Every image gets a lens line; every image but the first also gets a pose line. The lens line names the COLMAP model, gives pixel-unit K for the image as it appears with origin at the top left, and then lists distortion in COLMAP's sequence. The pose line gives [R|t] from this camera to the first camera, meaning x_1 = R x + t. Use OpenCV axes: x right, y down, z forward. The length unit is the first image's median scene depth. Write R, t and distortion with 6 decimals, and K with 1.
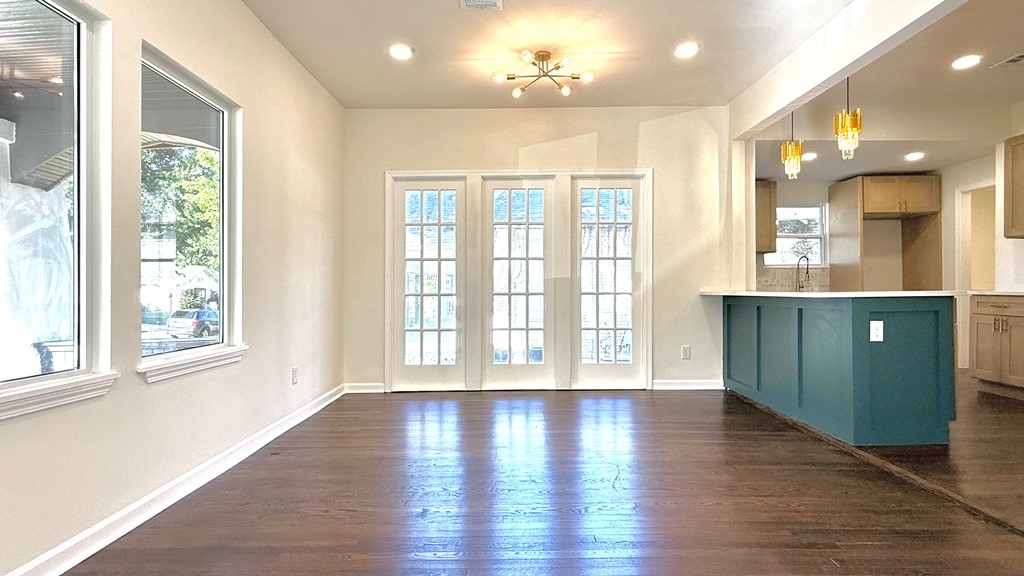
lens RADIAL K [[516.8, 0, 507.9], [0, 516.8, 287.0], [0, 0, 1]] dist [0.000443, 0.000191]
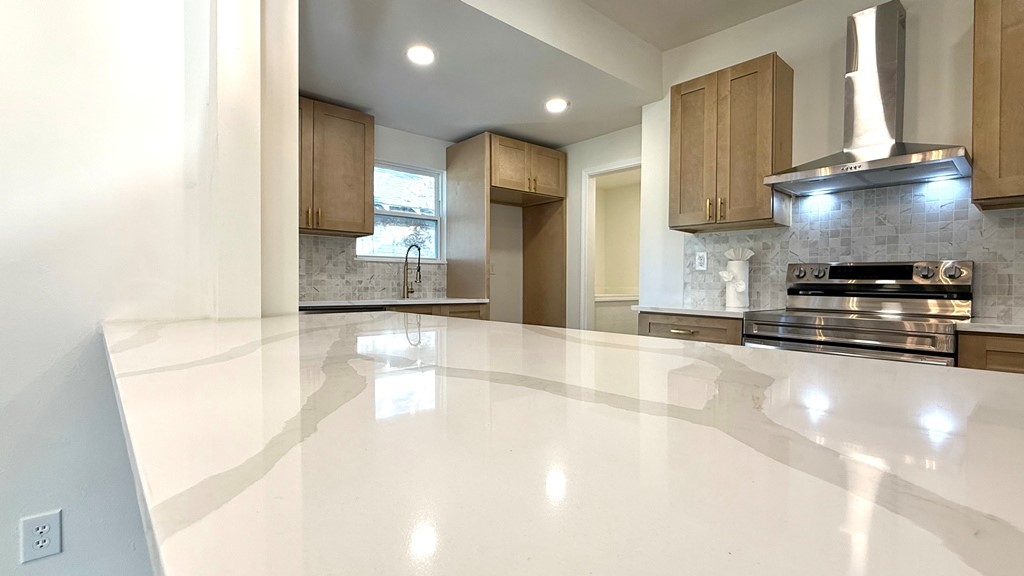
lens RADIAL K [[469.9, 0, 511.0], [0, 469.9, 288.7], [0, 0, 1]] dist [0.003129, -0.000158]
pose [[0.754133, 0.001189, 0.656721, 0.283830], [-0.014242, 0.999793, 0.014544, -0.014829], [-0.656567, -0.020321, 0.753994, 0.486043]]
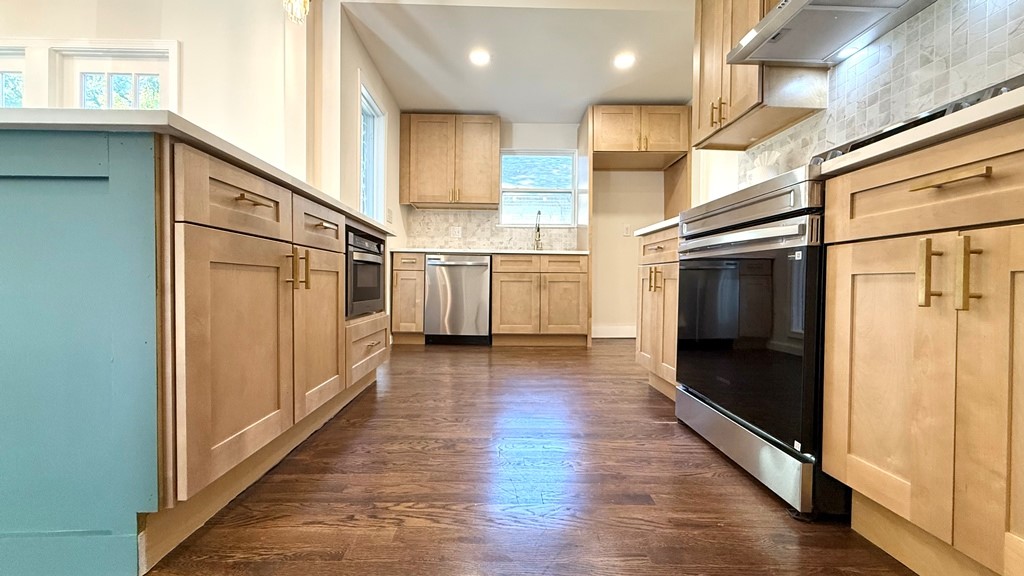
lens RADIAL K [[408.8, 0, 509.6], [0, 408.8, 288.1], [0, 0, 1]] dist [-0.000763, -0.000042]
pose [[0.999729, 0.011333, 0.020351, 0.530295], [-0.011687, 0.999781, 0.017383, 0.052502], [-0.020150, -0.017616, 0.999642, 0.363783]]
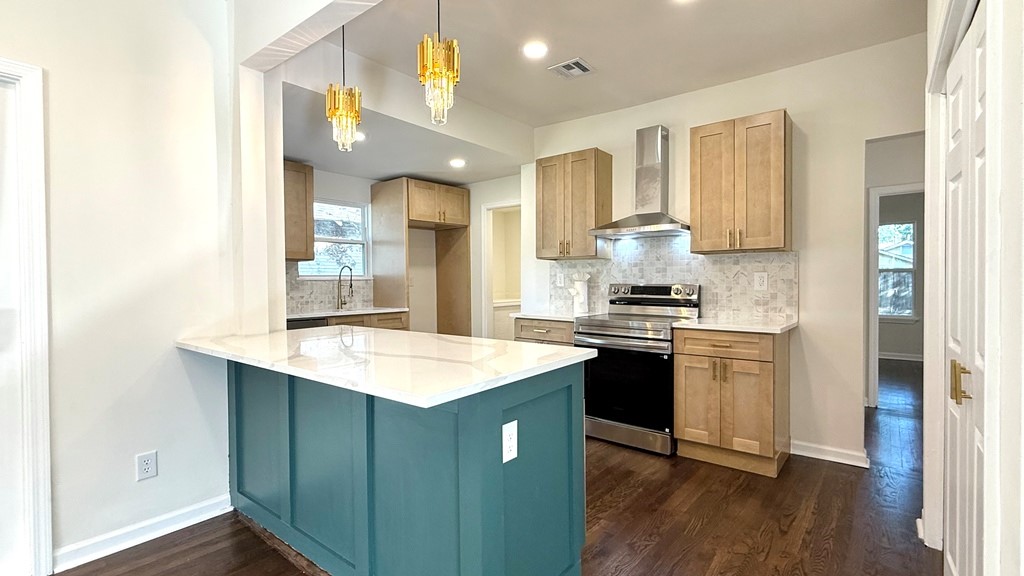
lens RADIAL K [[469.9, 0, 510.5], [0, 469.9, 288.7], [0, 0, 1]] dist [0.003129, -0.000158]
pose [[0.632484, -0.016331, 0.774401, 0.167553], [-0.000706, 0.999765, 0.021660, -0.041287], [-0.774573, -0.014246, 0.632324, 0.342393]]
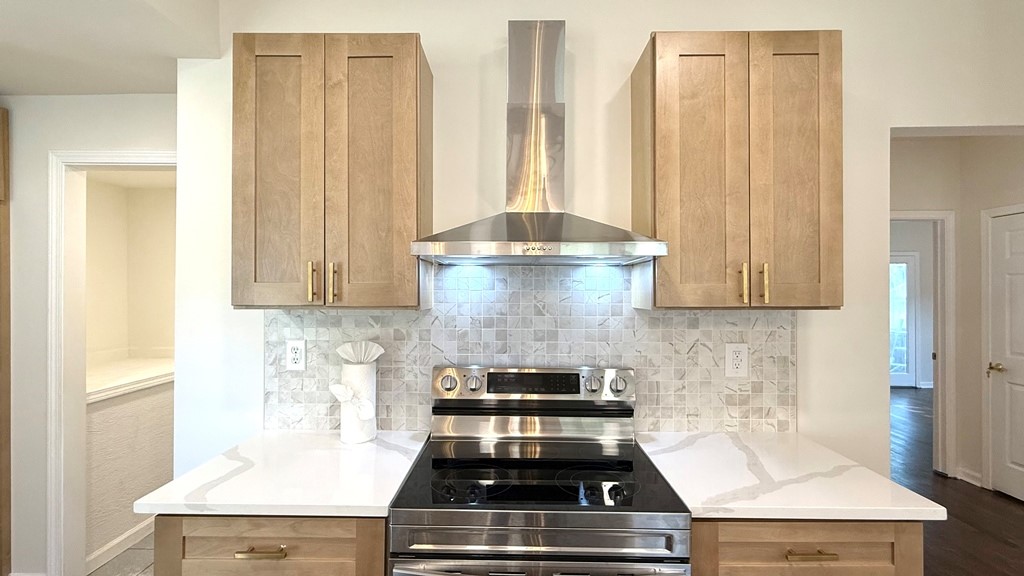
lens RADIAL K [[469.9, 0, 513.1], [0, 469.9, 288.3], [0, 0, 1]] dist [0.003129, -0.000158]
pose [[0.016518, 0.003909, 0.999856, 0.469017], [-0.007631, 0.999964, -0.003783, -0.079442], [-0.999834, -0.007568, 0.016547, 0.588137]]
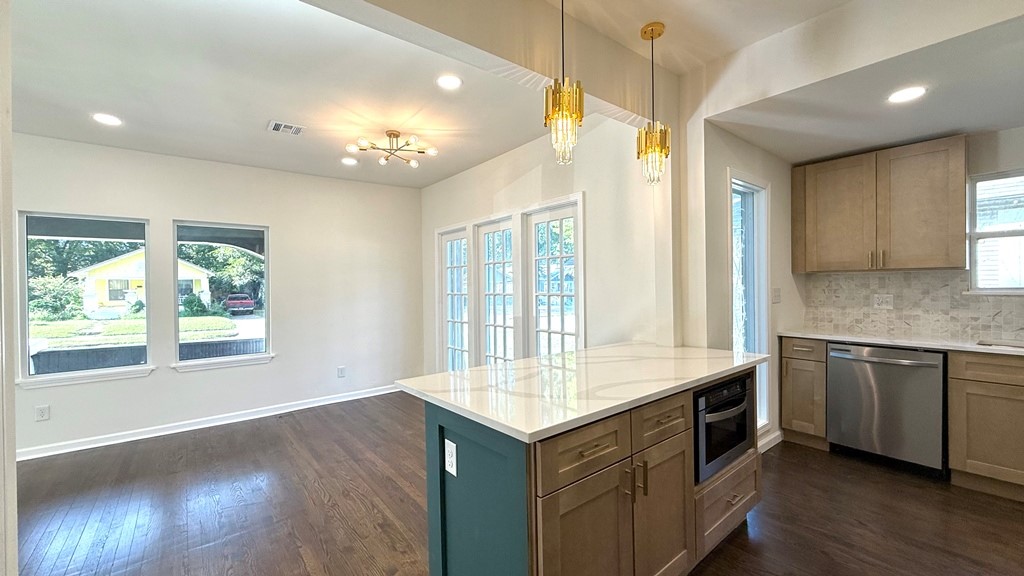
lens RADIAL K [[408.8, 0, 510.1], [0, 408.8, 287.4], [0, 0, 1]] dist [-0.000763, -0.000042]
pose [[0.618718, -0.001683, -0.785611, 0.566238], [0.020109, 0.999704, 0.013696, -0.063363], [0.785356, -0.024272, 0.618569, 0.372547]]
